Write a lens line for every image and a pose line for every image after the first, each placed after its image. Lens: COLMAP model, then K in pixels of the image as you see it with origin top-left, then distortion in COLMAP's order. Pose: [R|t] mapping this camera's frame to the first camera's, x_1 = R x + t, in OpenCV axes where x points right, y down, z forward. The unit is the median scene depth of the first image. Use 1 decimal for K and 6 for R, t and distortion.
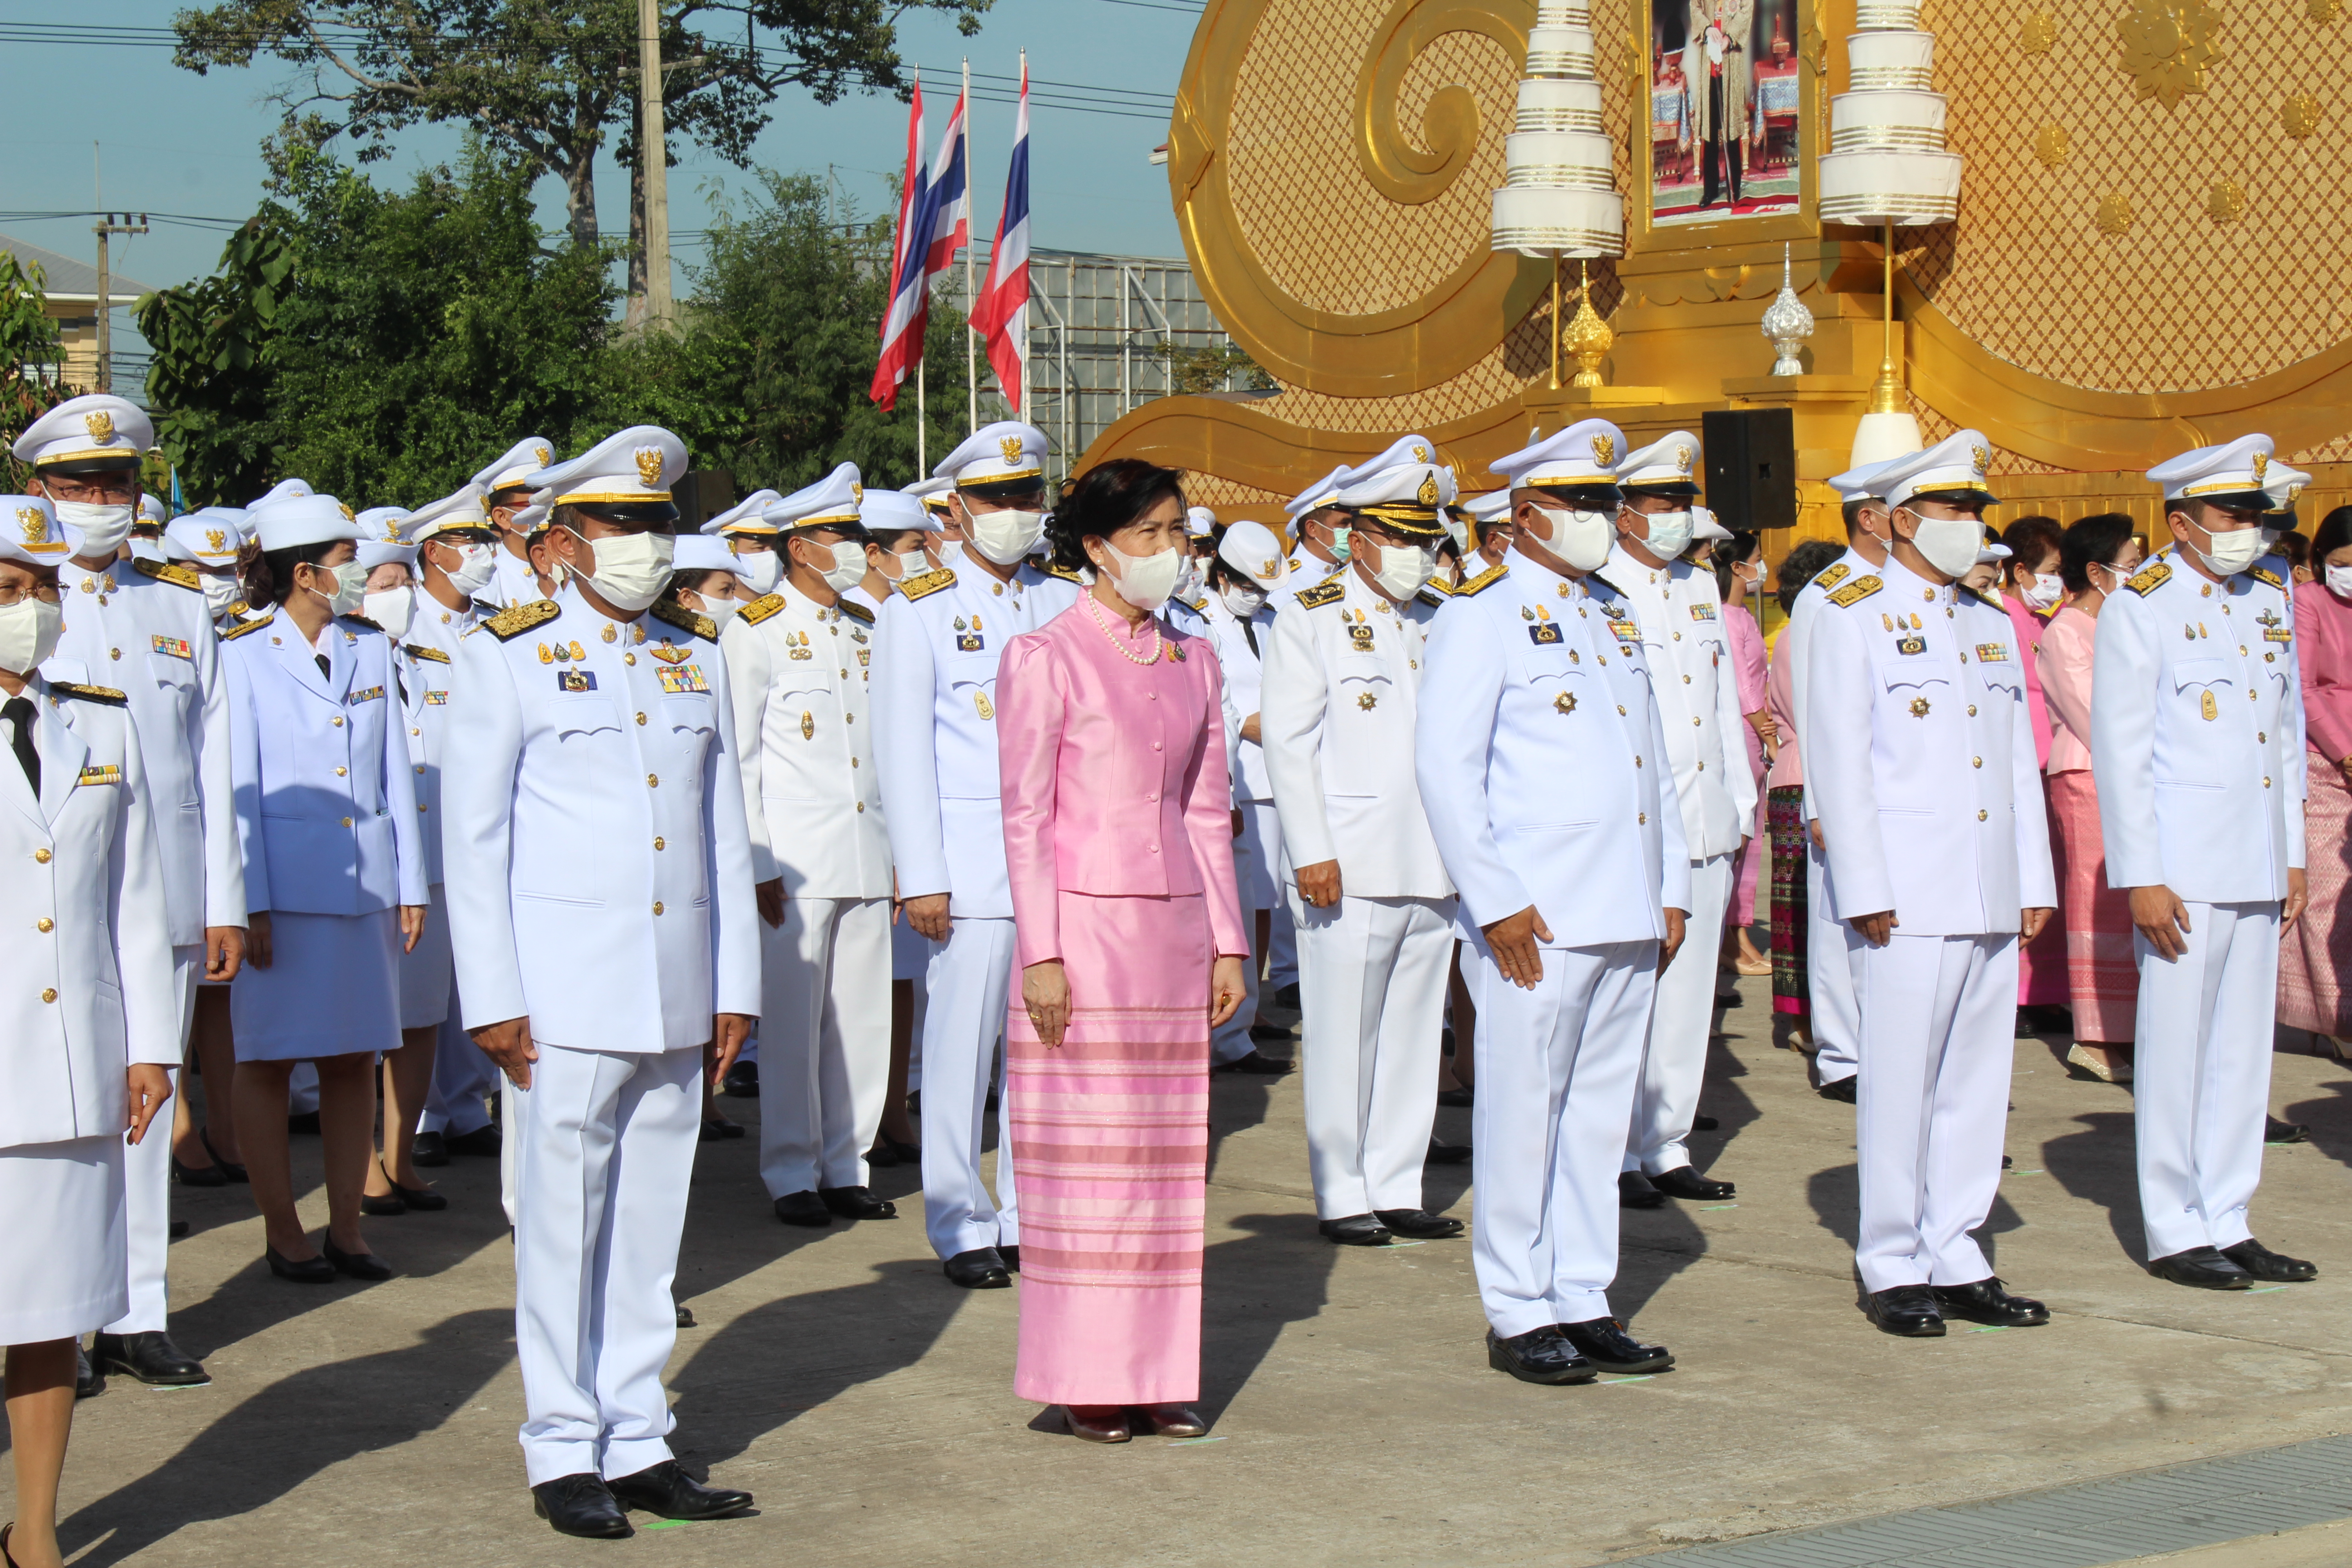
lens RADIAL K [[5121.9, 0, 1176.0], [0, 5121.9, 784.0], [0, 0, 1]] dist [0.032573, 0.308585]
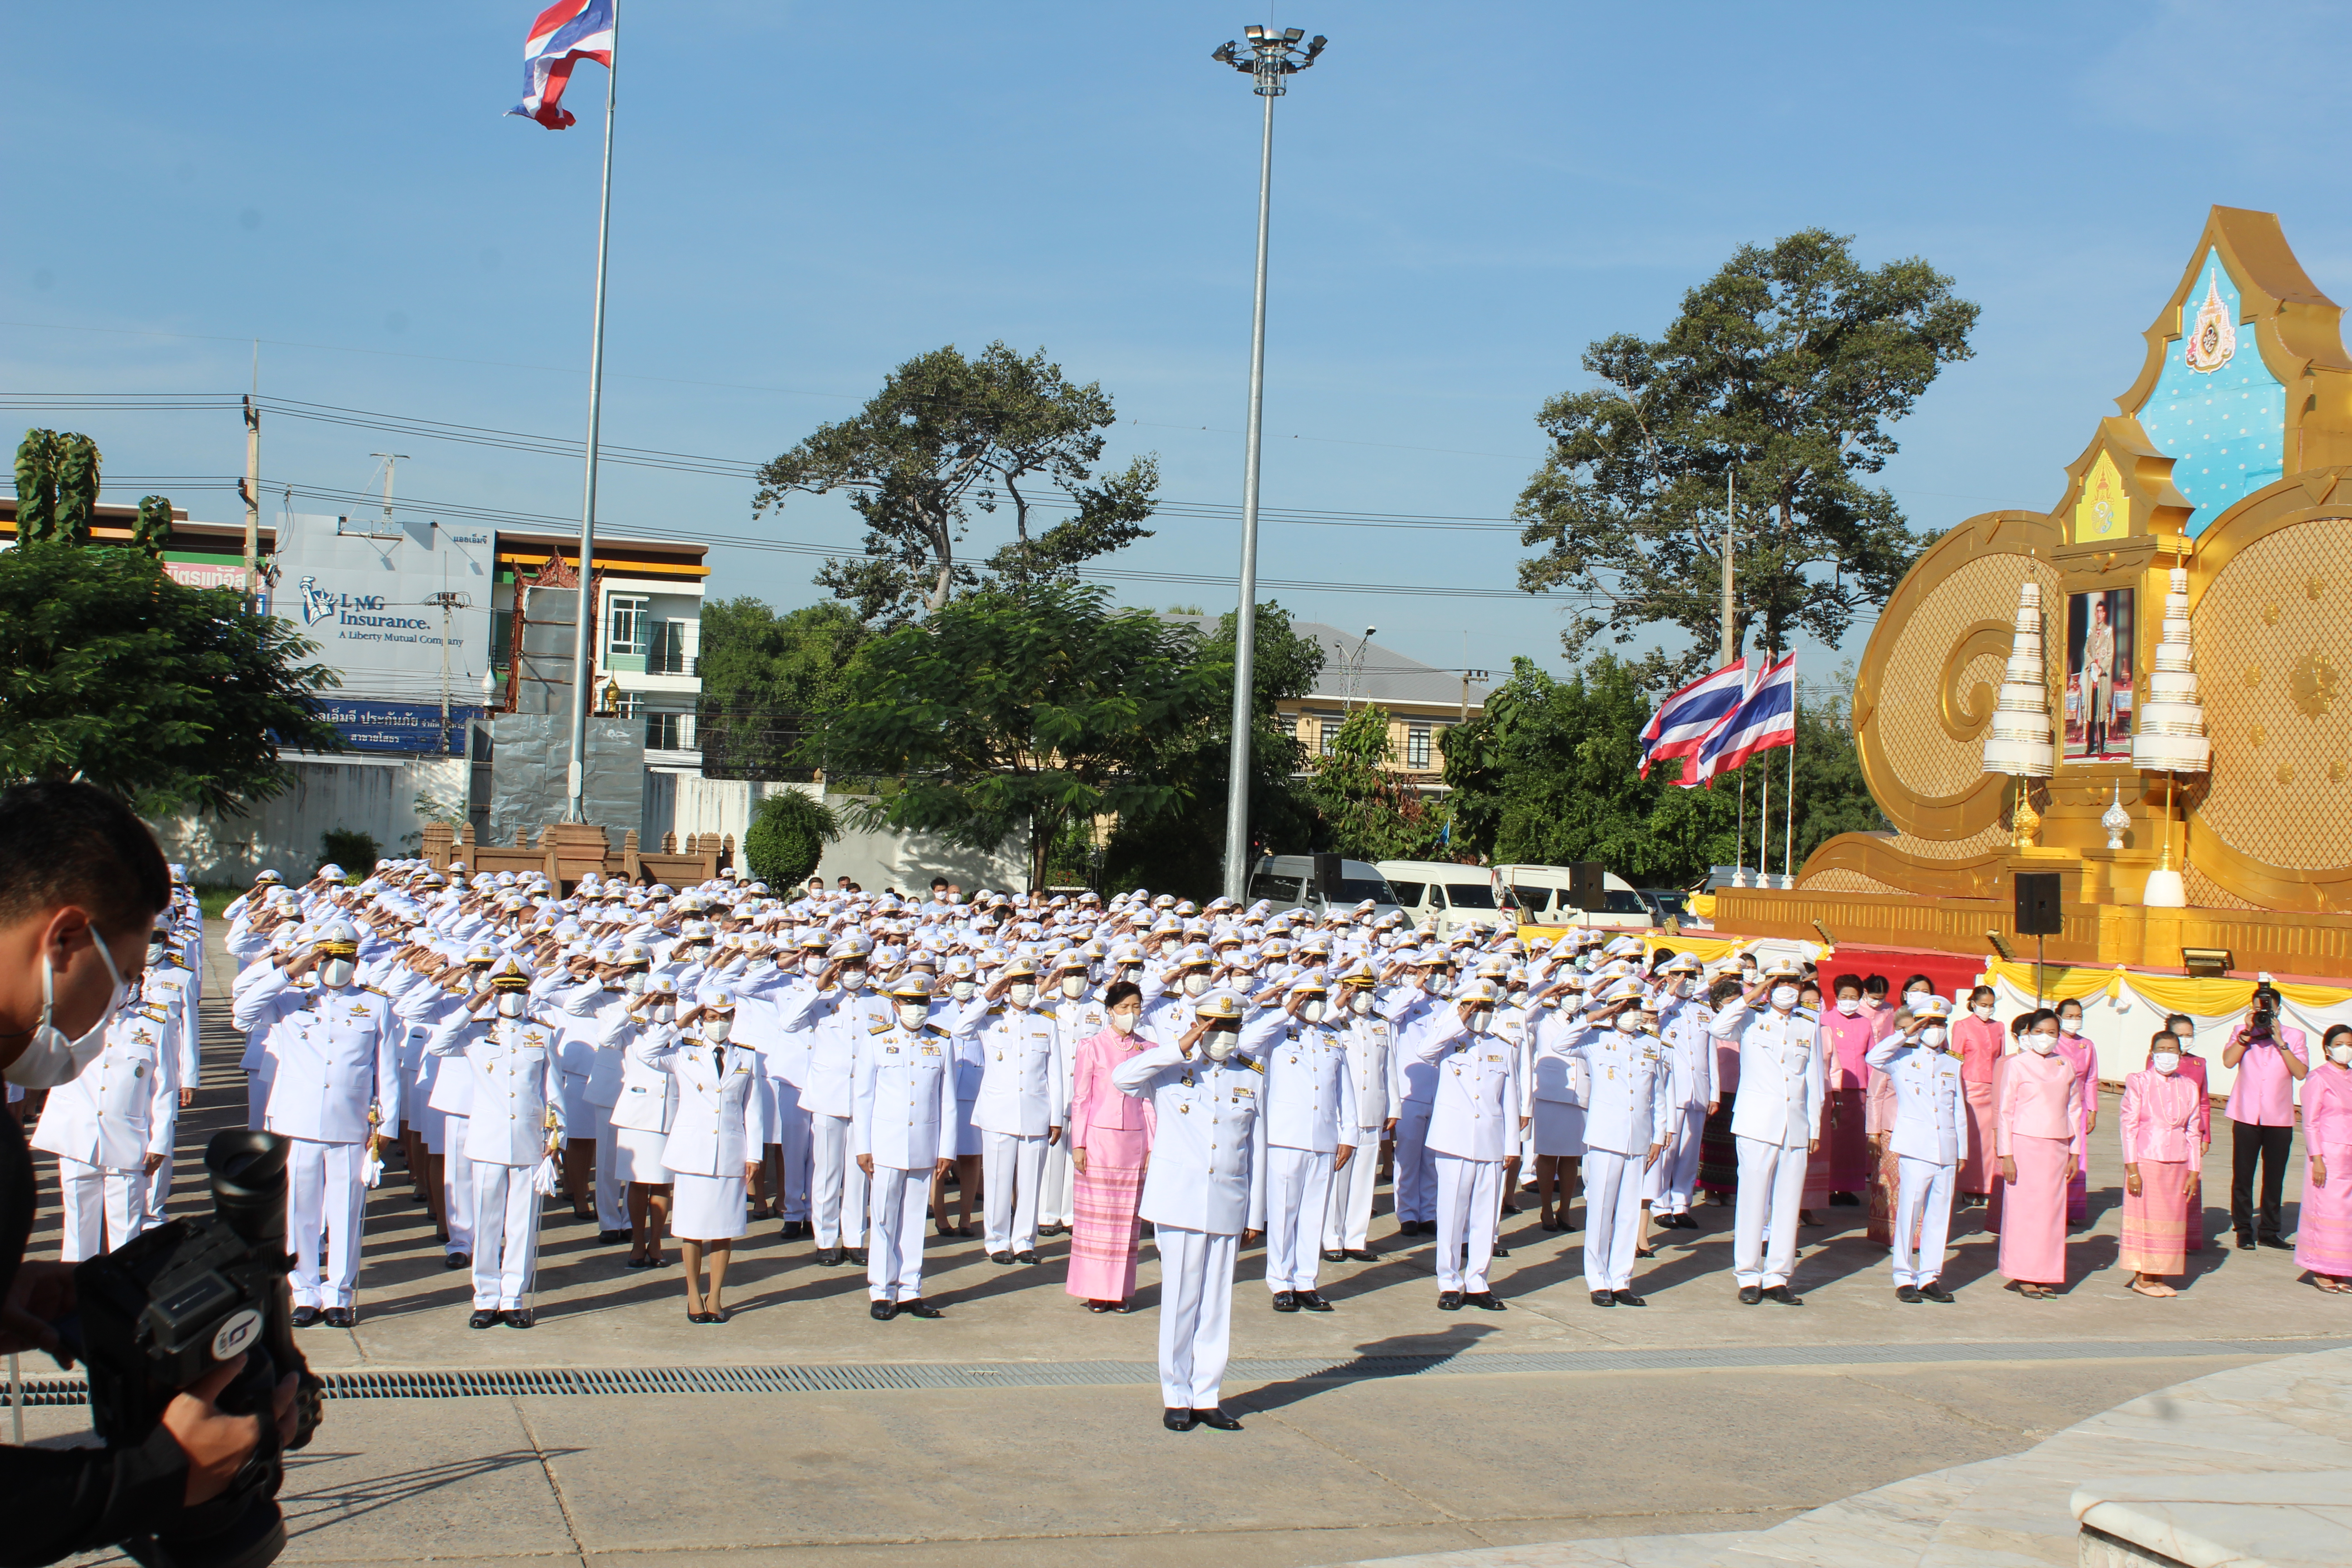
lens RADIAL K [[3023.2, 0, 1159.6], [0, 3023.2, 780.6], [0, 0, 1]] dist [-0.072731, 0.117334]
pose [[0.942497, 0.042123, -0.331549, 0.149131], [-0.063138, 0.996604, -0.052865, -0.022431], [0.328196, 0.070759, 0.941956, -0.166408]]
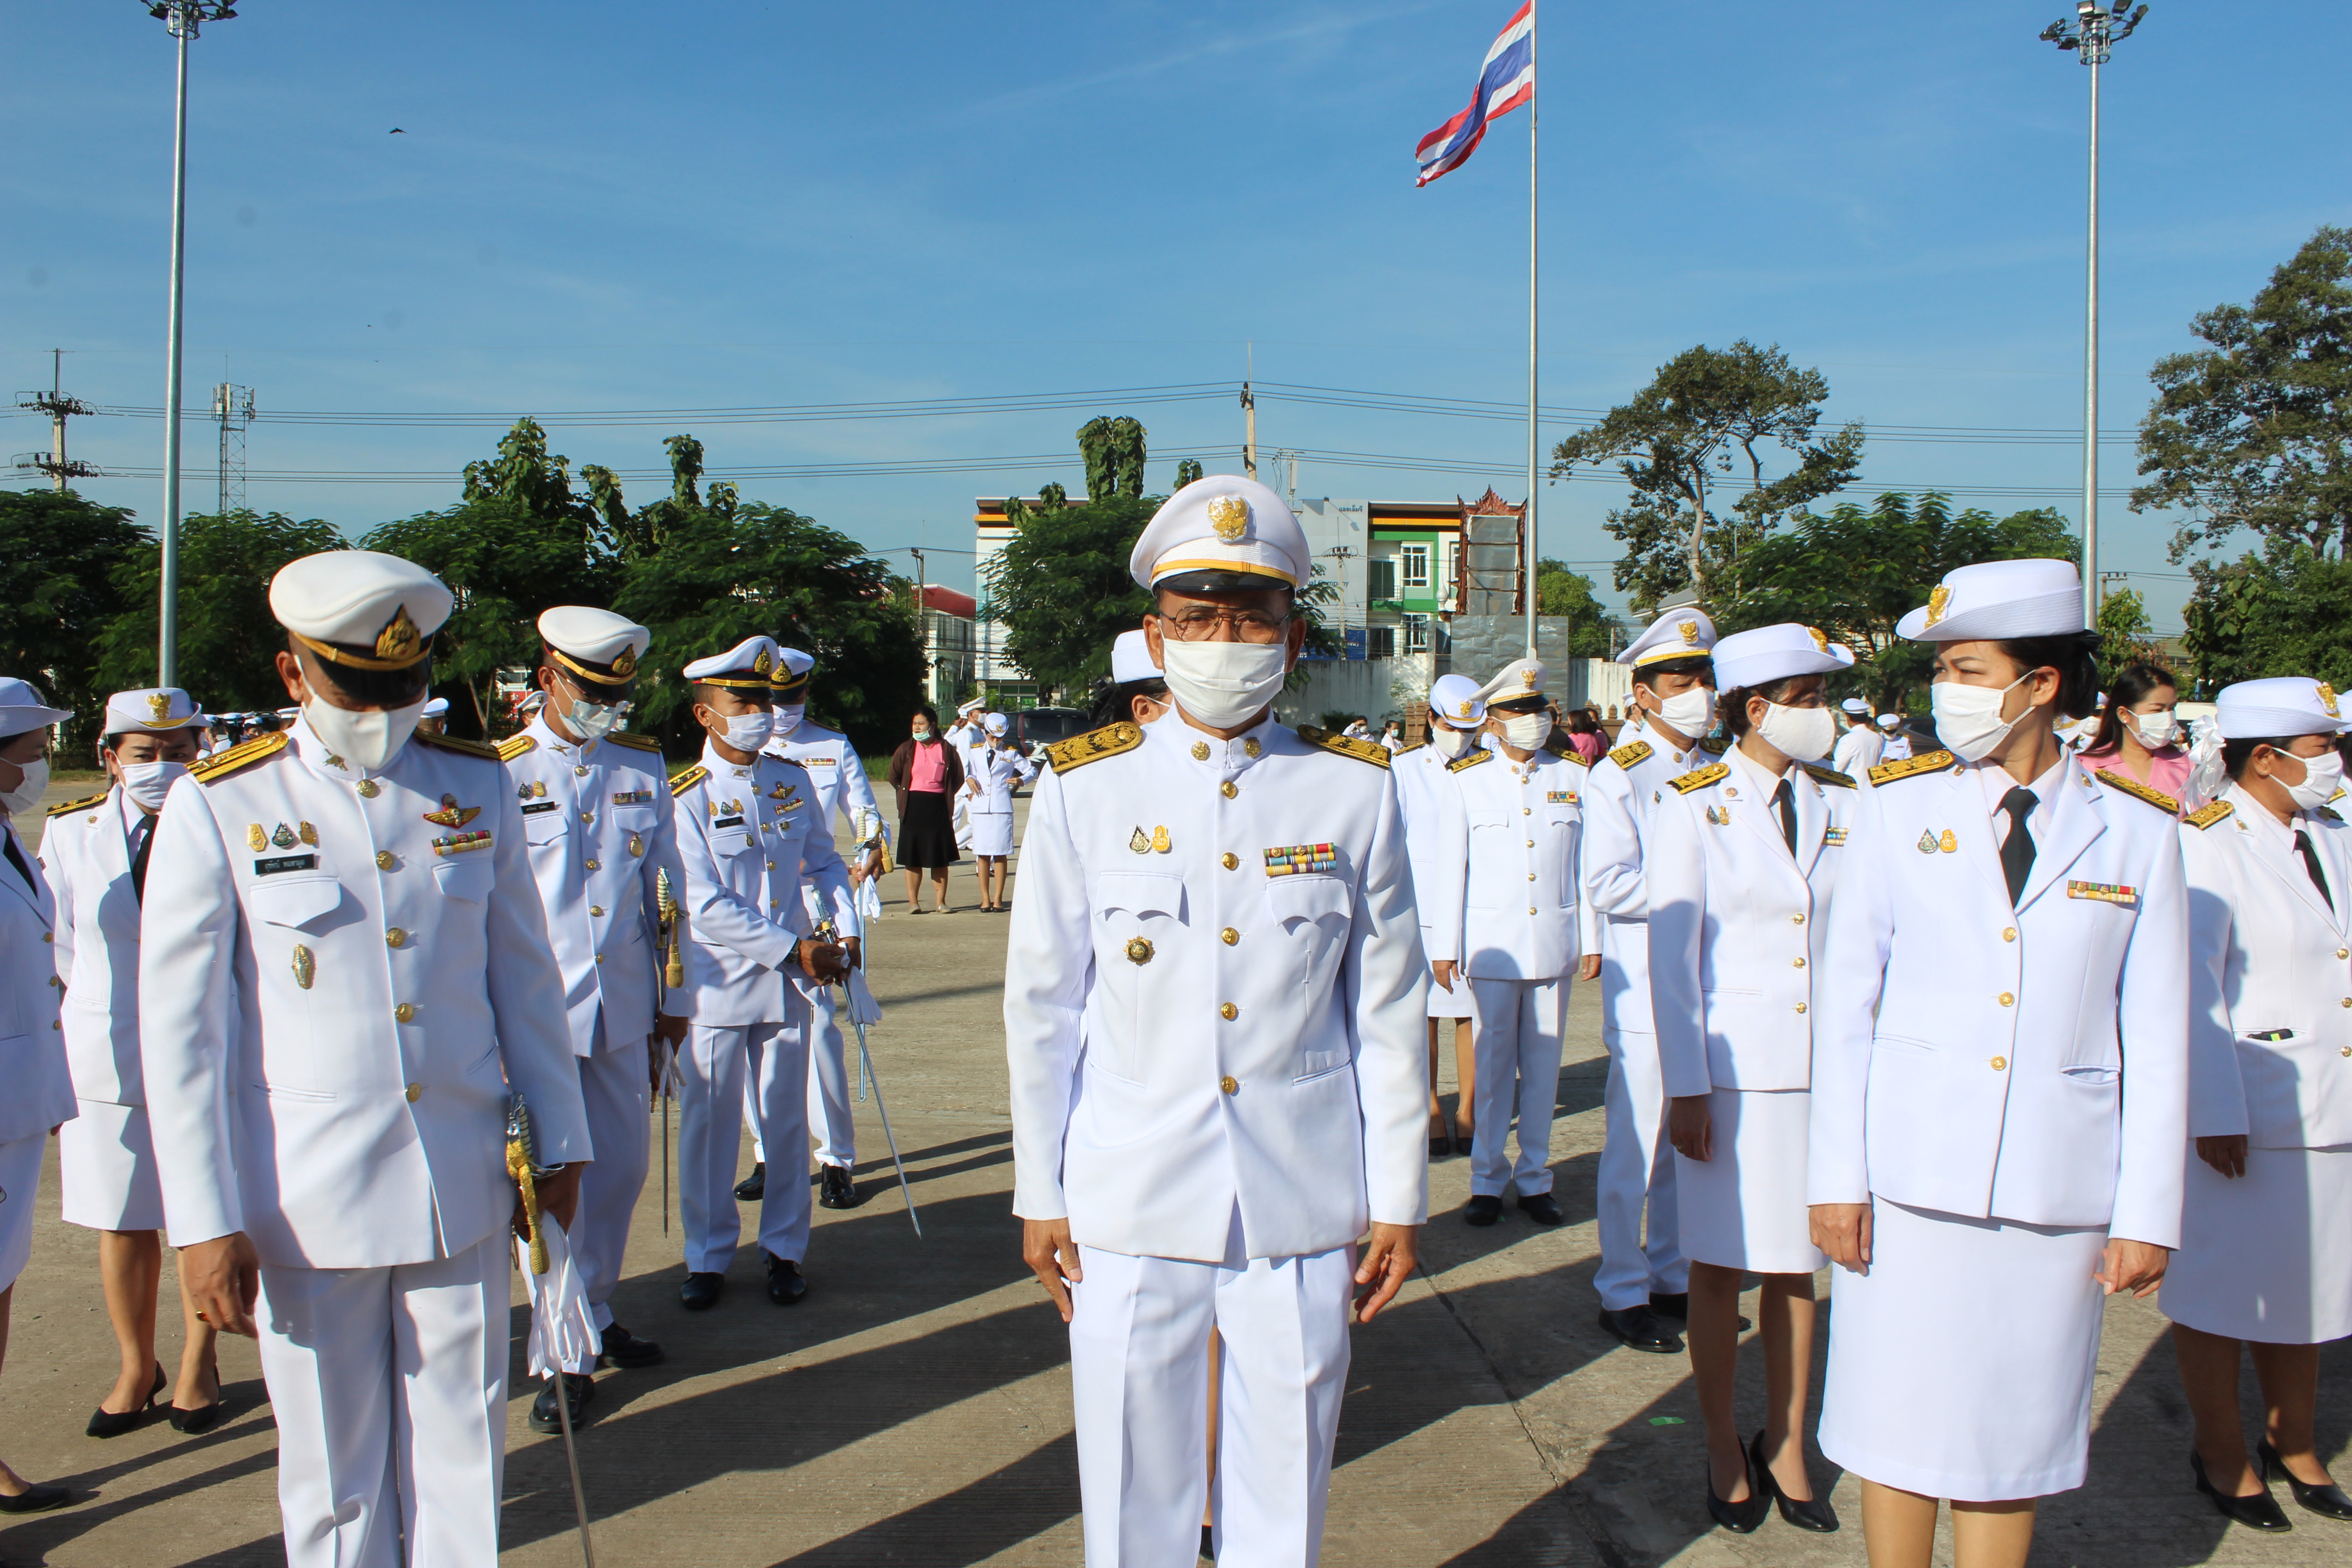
lens RADIAL K [[1975.4, 0, 1156.8], [0, 1975.4, 795.2], [0, 0, 1]] dist [-0.170925, 0.160511]
pose [[0.820243, 0.037543, -0.570782, -0.185808], [-0.038373, 0.999207, 0.010578, -0.000675], [0.570727, 0.013226, 0.821033, 0.066160]]
